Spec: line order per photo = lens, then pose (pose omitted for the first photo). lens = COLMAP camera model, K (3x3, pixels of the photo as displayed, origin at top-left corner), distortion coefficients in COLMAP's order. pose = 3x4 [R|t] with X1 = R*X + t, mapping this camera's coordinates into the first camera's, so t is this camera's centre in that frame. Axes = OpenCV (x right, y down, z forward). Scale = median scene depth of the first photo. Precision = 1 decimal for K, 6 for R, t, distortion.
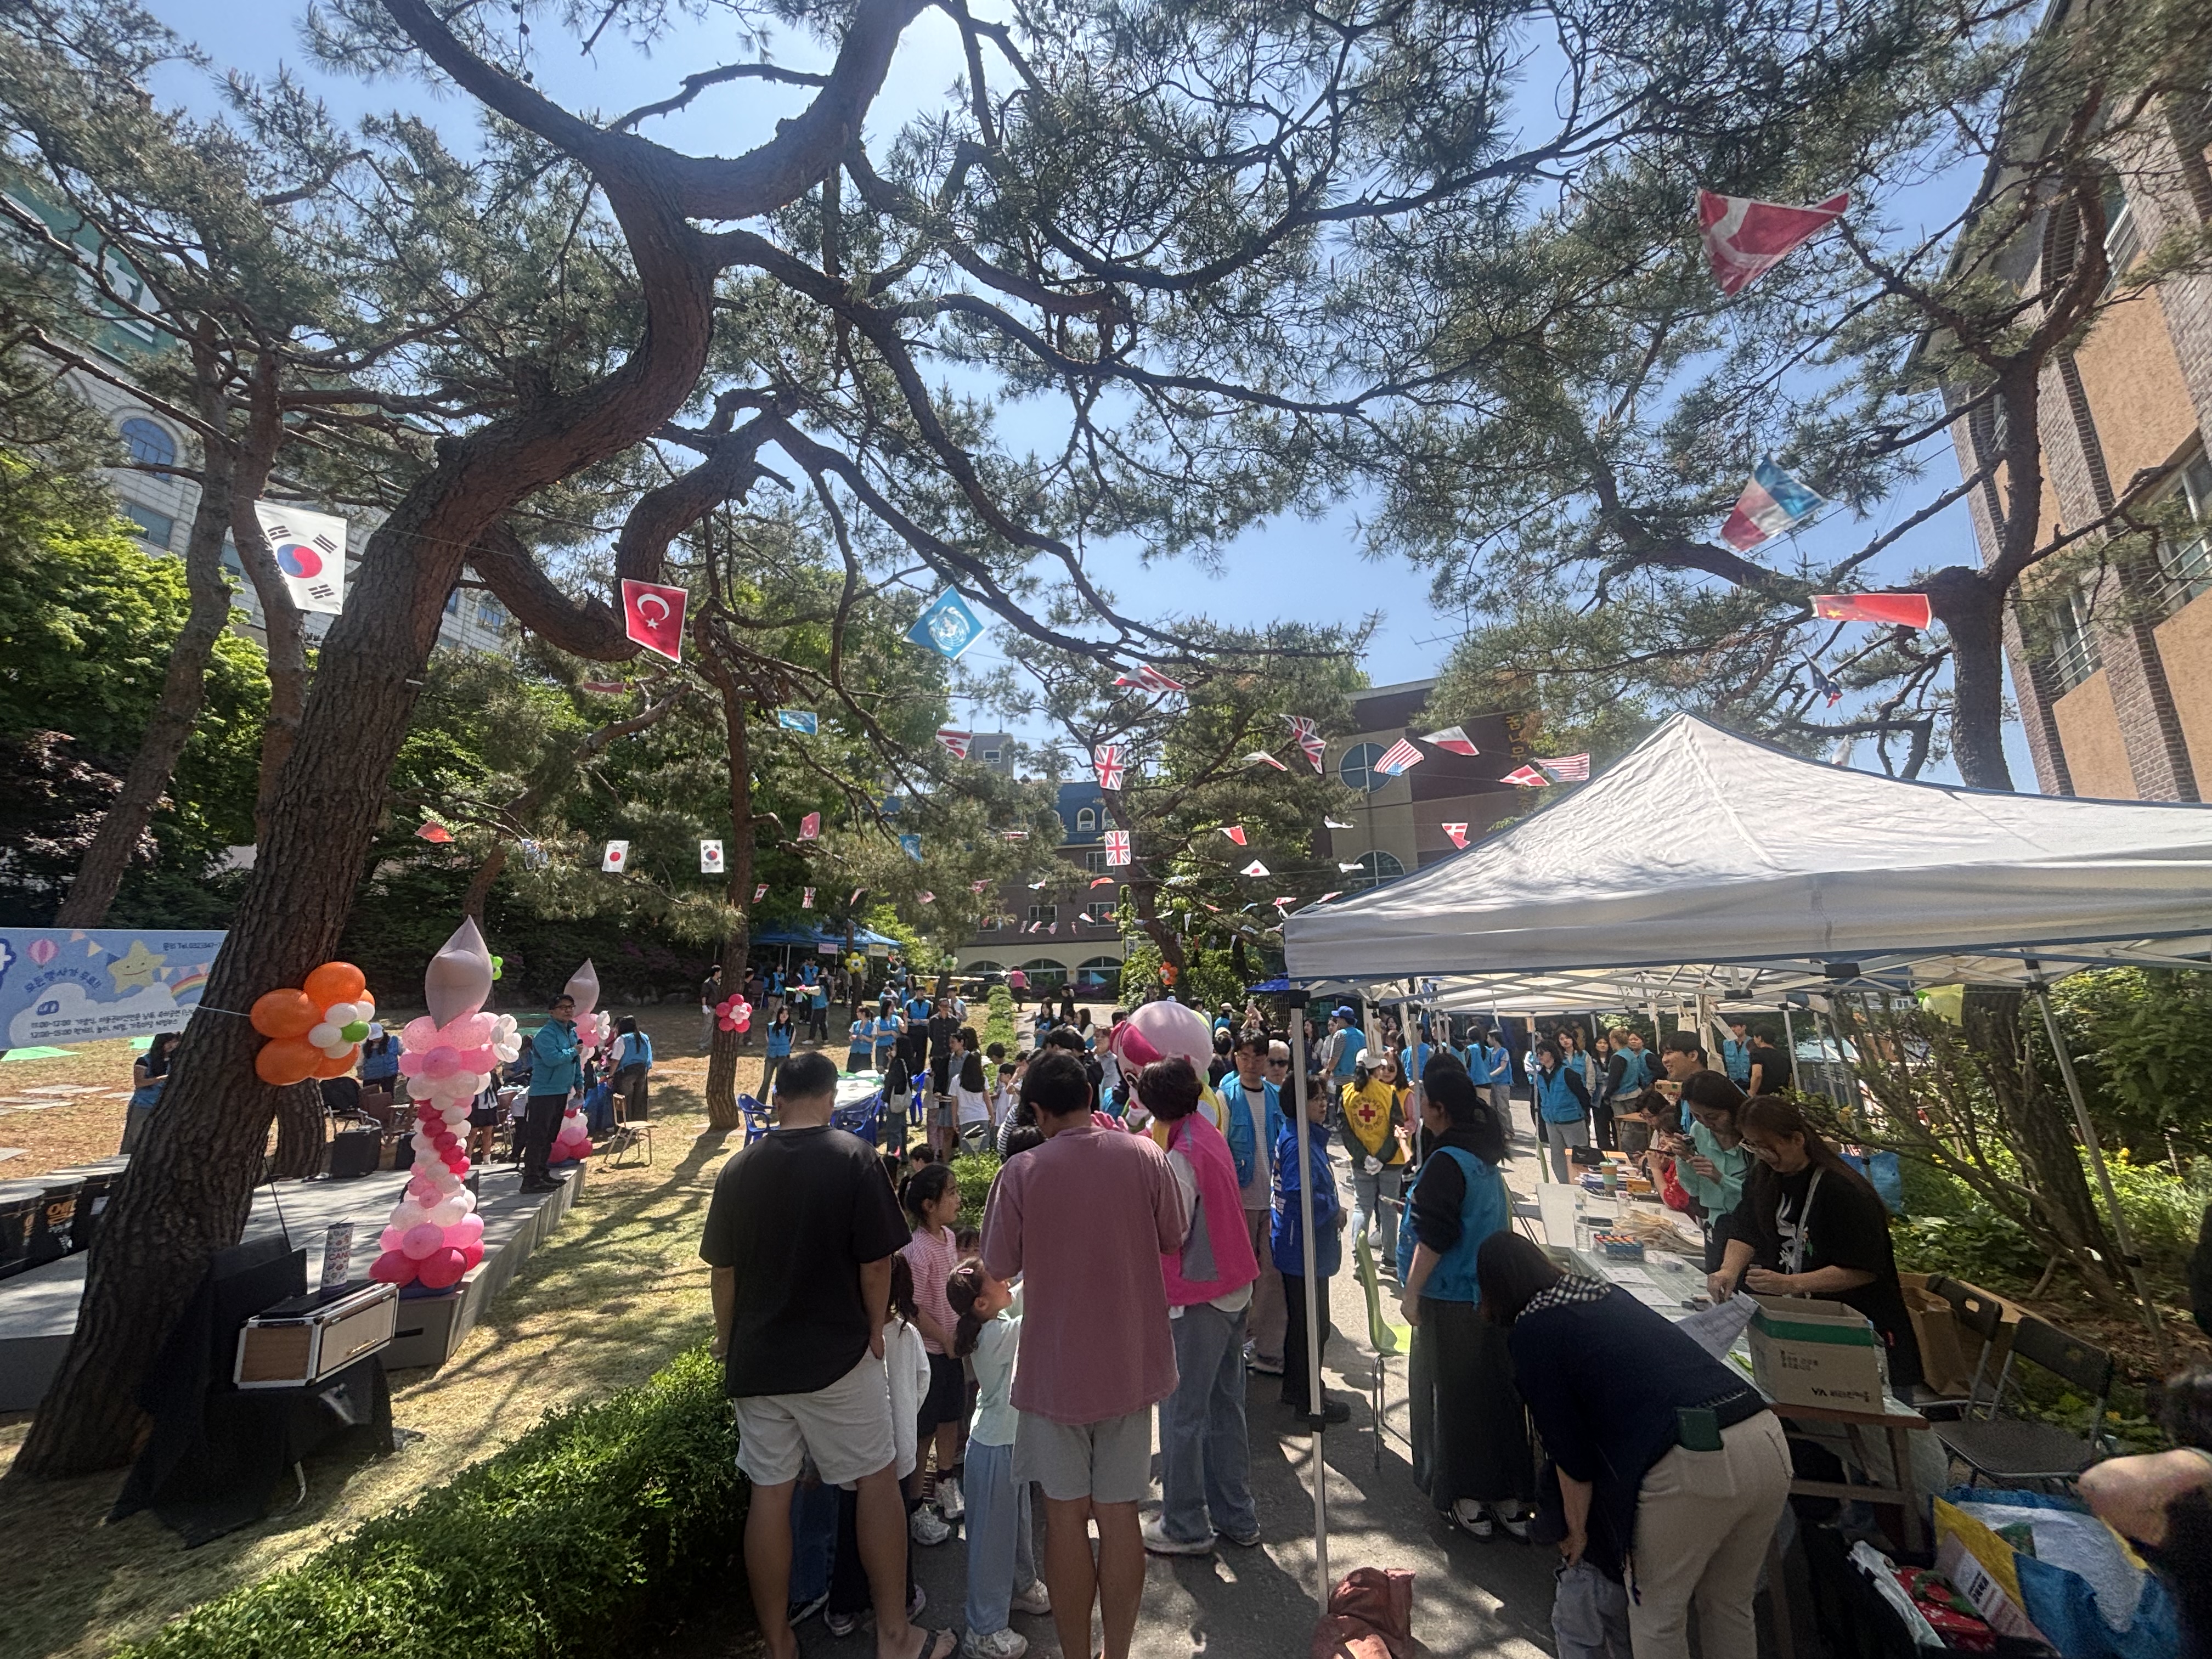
lens RADIAL K [[899.0, 0, 1120.2], [0, 899.0, 838.9], [0, 0, 1]] dist [-0.009463, -0.000031]
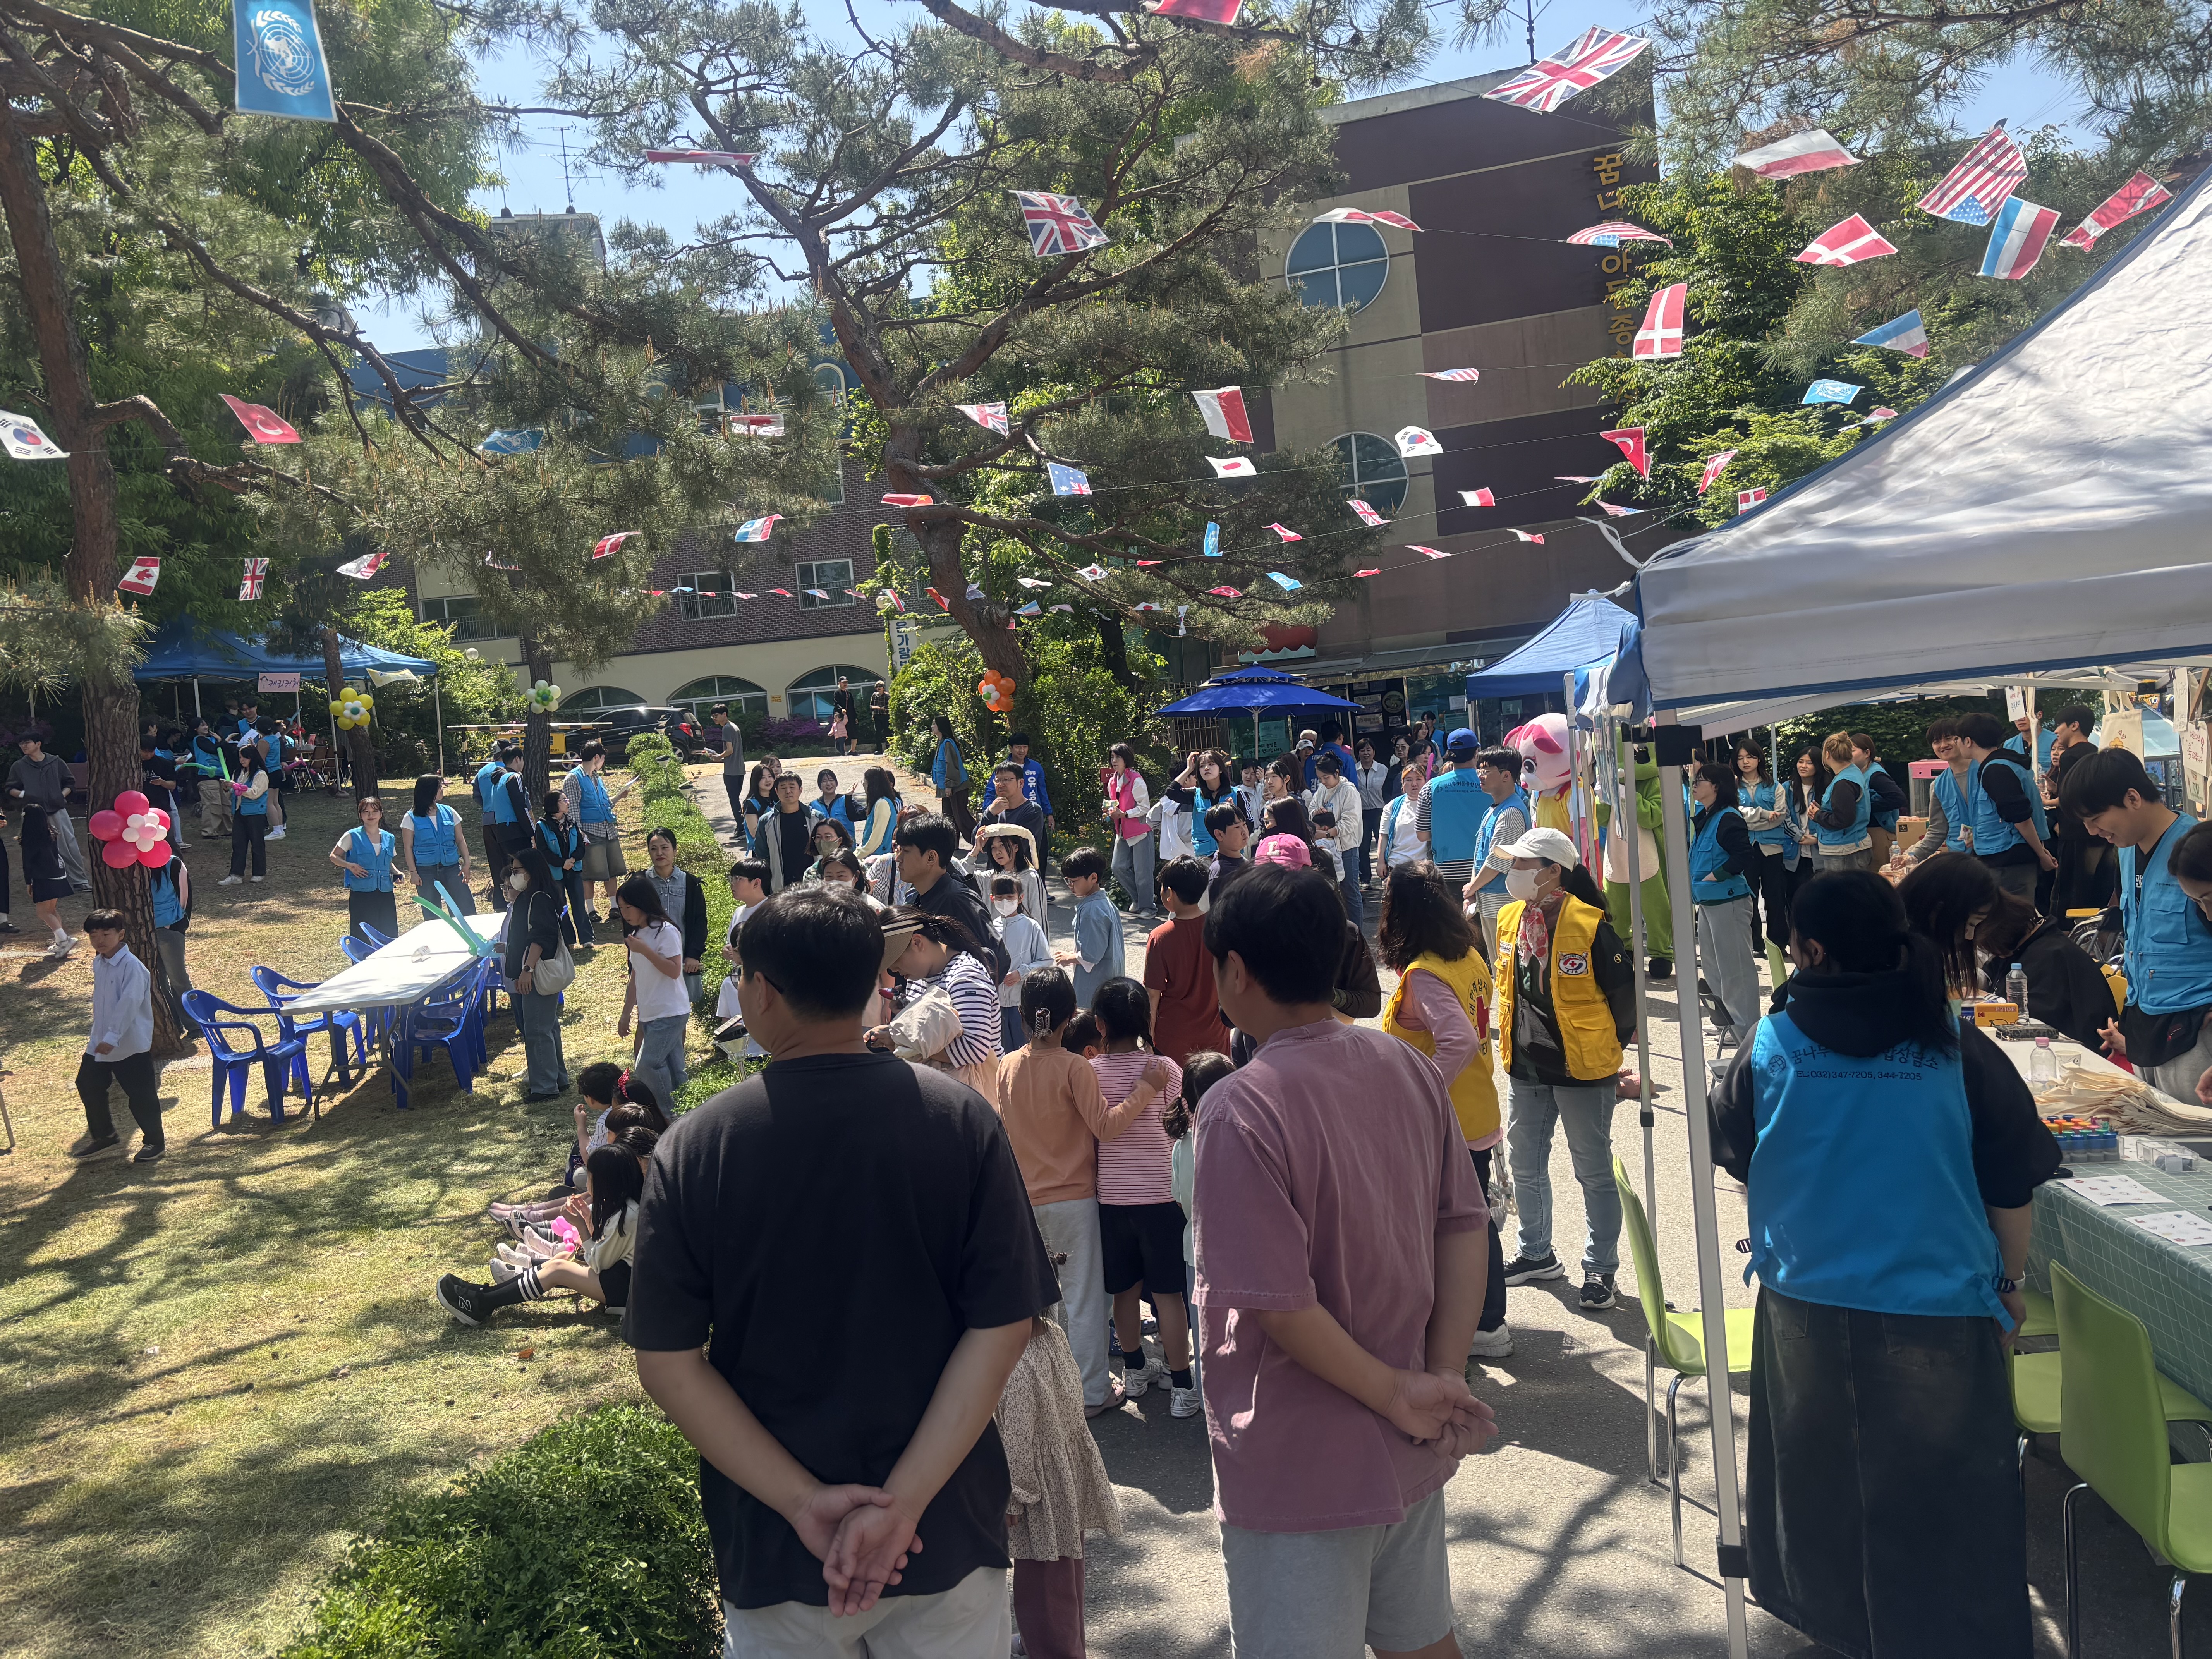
lens RADIAL K [[1674.8, 0, 1104.8], [0, 1674.8, 843.4], [0, 0, 1]] dist [0.037766, -0.024397]
pose [[0.986424, -0.076299, 0.145420, -0.036676], [0.038997, 0.969016, 0.243899, 0.000145], [-0.159524, -0.234917, 0.958836, 0.035832]]
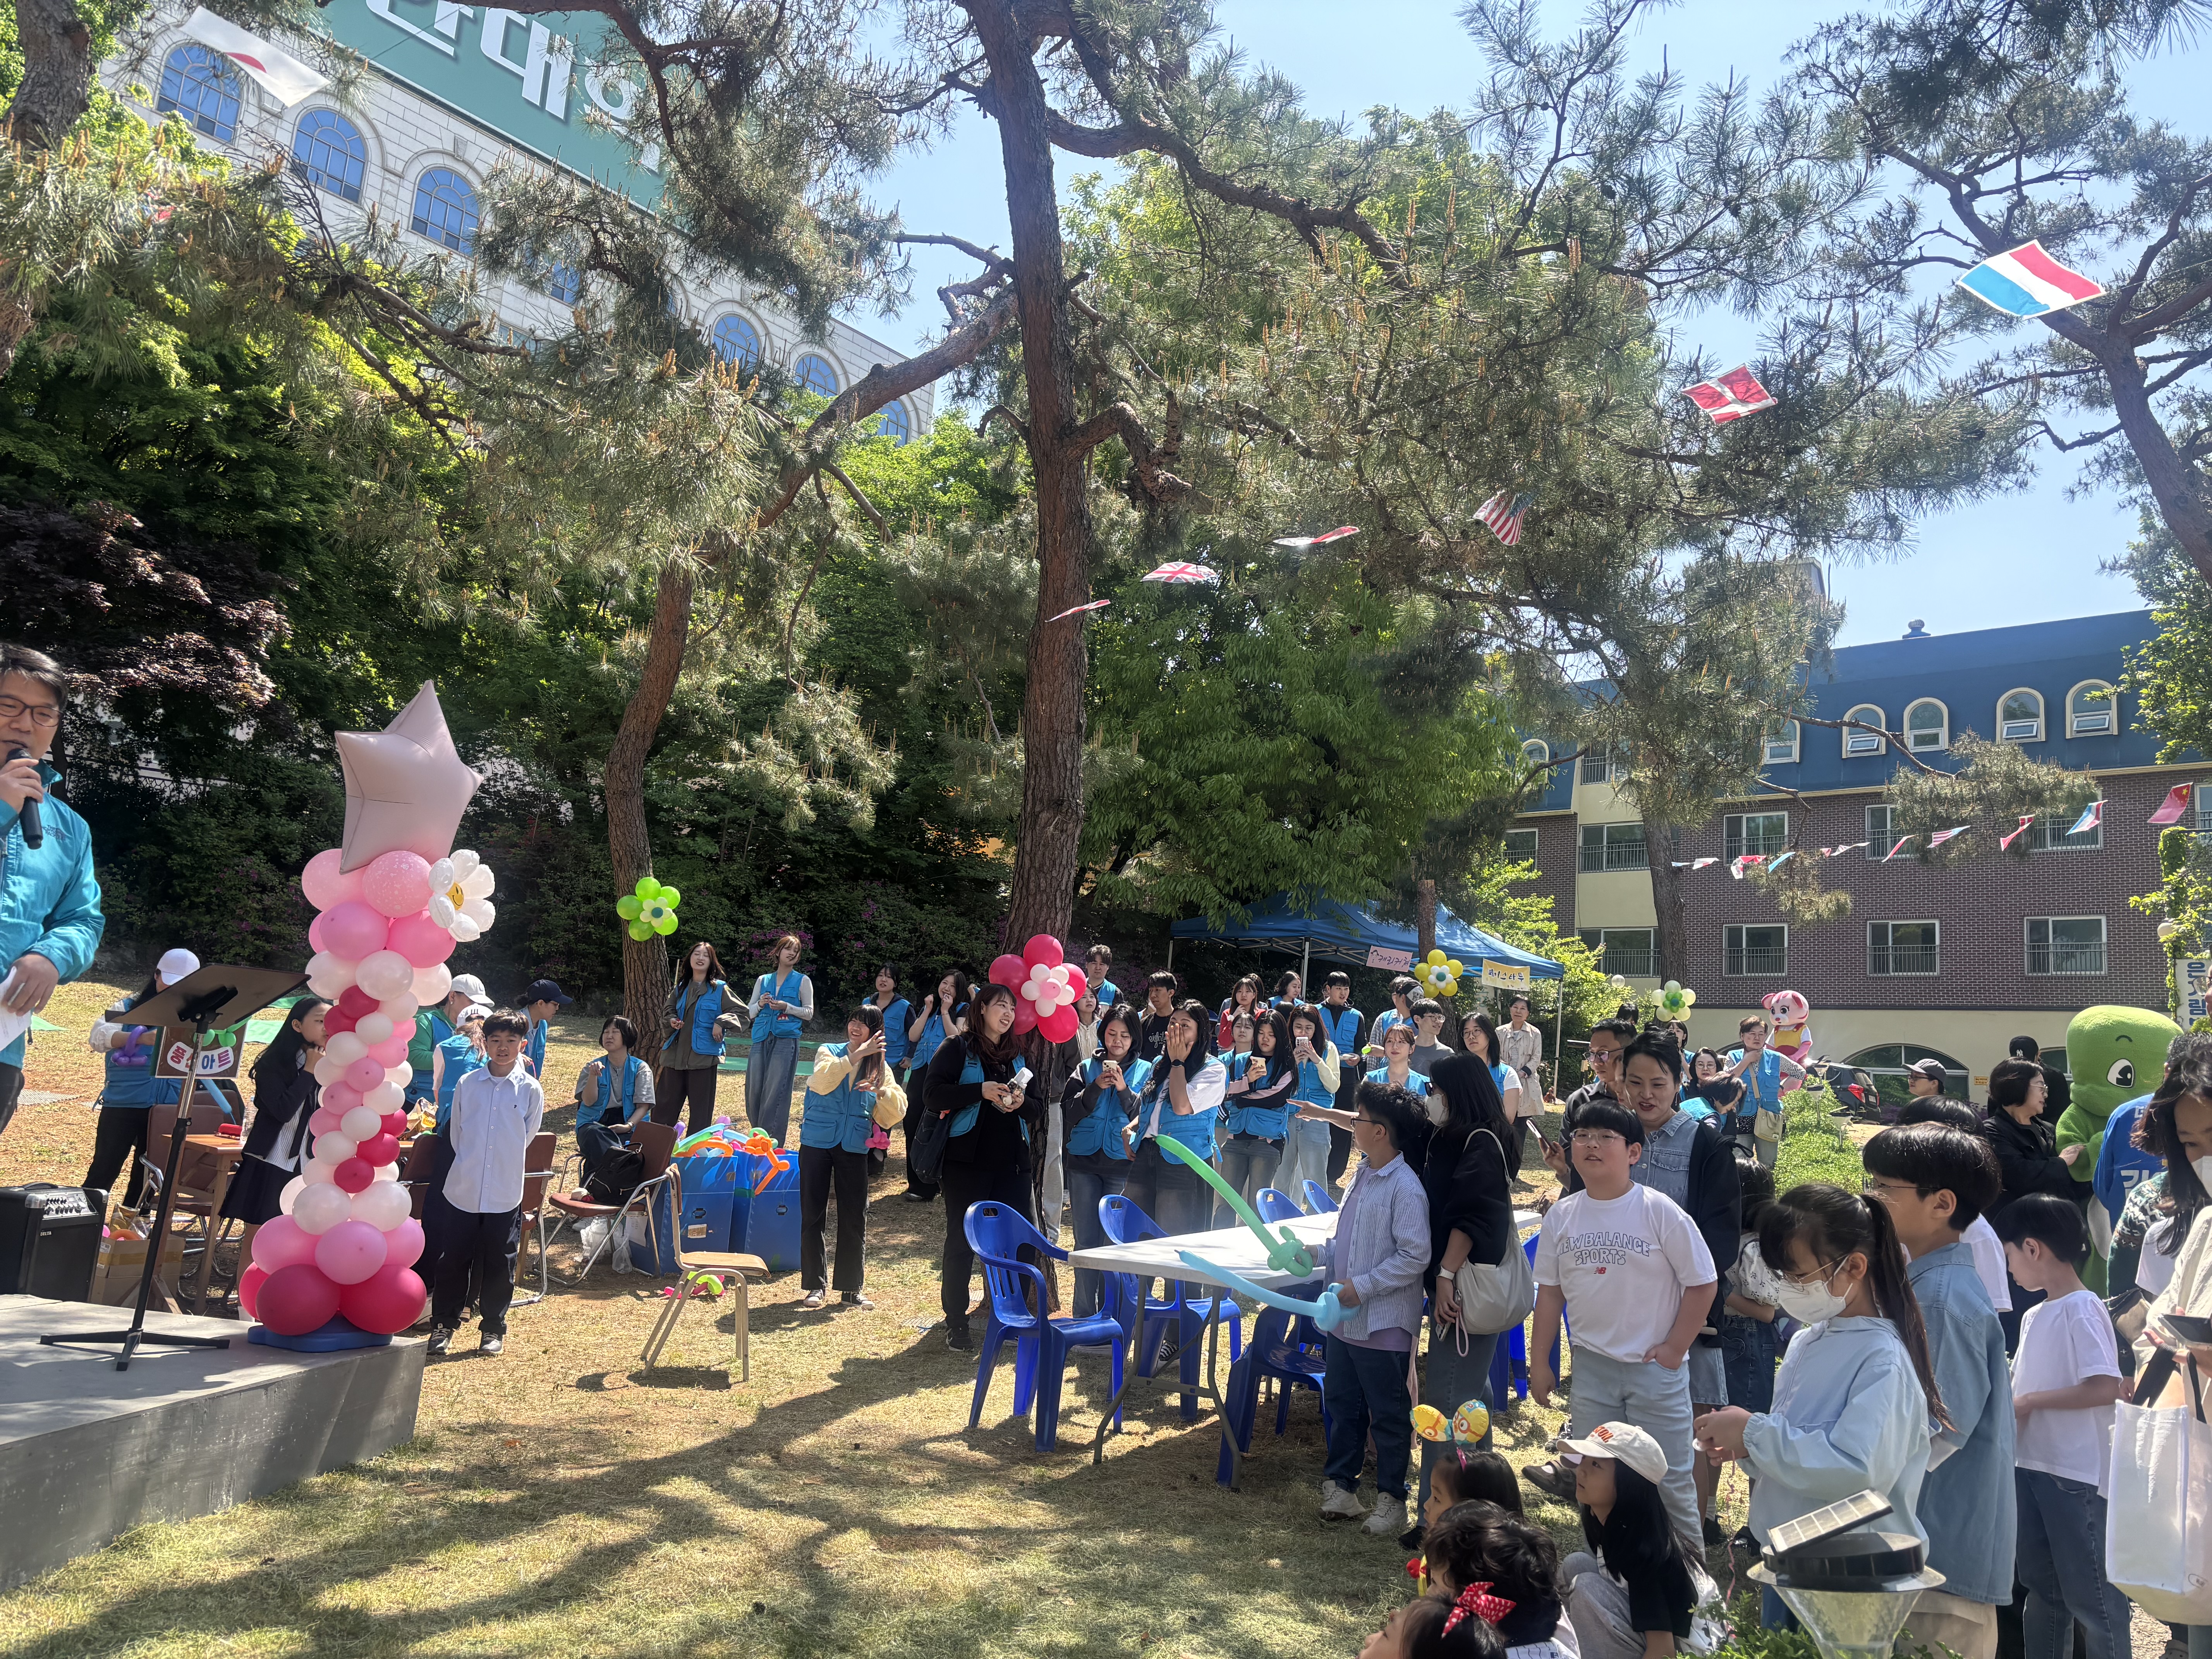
lens RADIAL K [[1672.9, 0, 1129.0], [0, 1672.9, 819.6], [0, 0, 1]] dist [0.059262, -0.056894]
pose [[0.876097, -0.001507, -0.482133, -0.059399], [-0.003555, 0.999948, -0.009586, 0.103183], [0.482122, 0.010112, 0.876046, 0.334632]]
